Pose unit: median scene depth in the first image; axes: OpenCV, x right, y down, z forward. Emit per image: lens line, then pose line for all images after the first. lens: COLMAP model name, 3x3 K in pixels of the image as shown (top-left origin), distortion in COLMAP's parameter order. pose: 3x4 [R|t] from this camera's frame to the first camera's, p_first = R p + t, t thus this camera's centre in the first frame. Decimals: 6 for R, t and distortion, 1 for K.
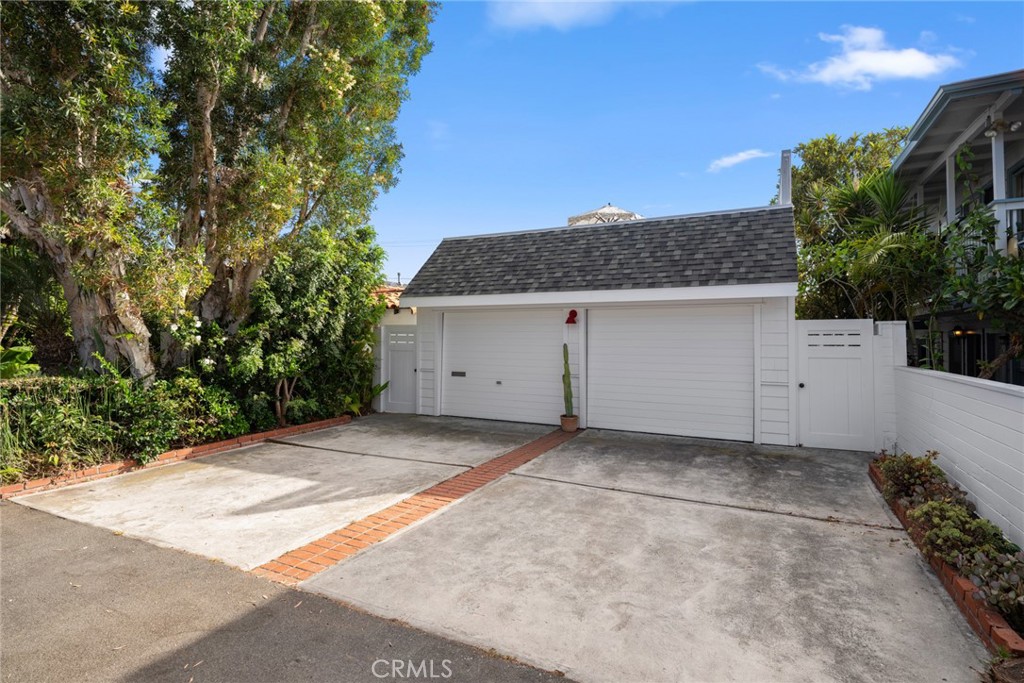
lens RADIAL K [[504.2, 0, 511.8], [0, 504.2, 329.0], [0, 0, 1]] dist [-0.000611, -0.000337]
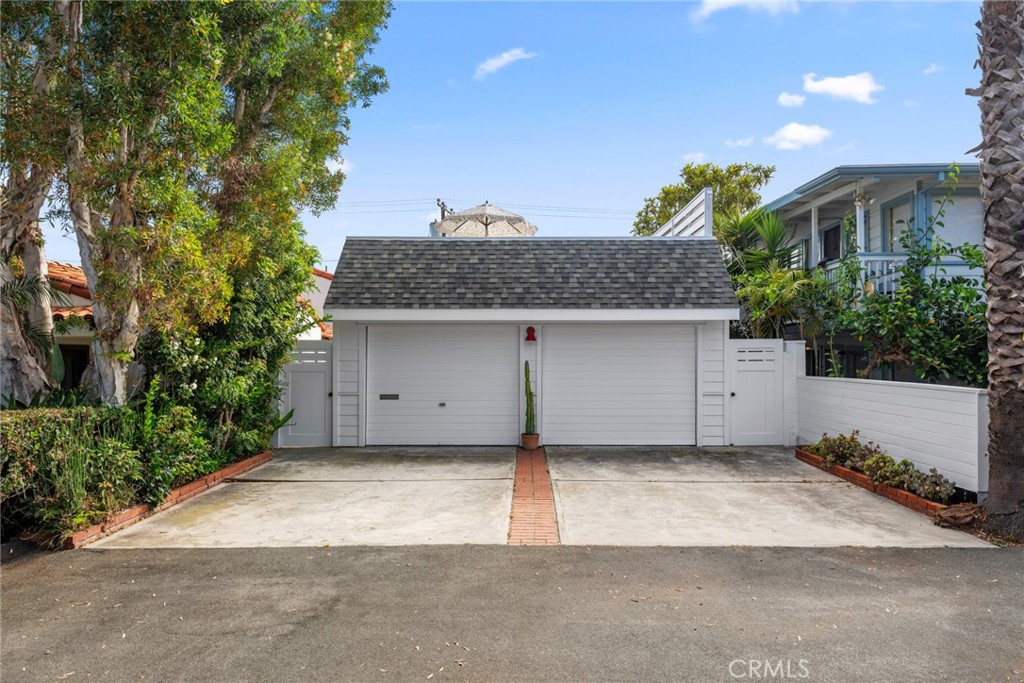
lens RADIAL K [[715.0, 0, 512.0], [0, 715.0, 341.5], [0, 0, 1]] dist [-0.000461, -0.000150]
pose [[0.902373, 0.001841, 0.430952, -0.547568], [-0.003043, 0.999993, 0.002099, -0.012417], [-0.430945, -0.003205, 0.902372, -0.259779]]
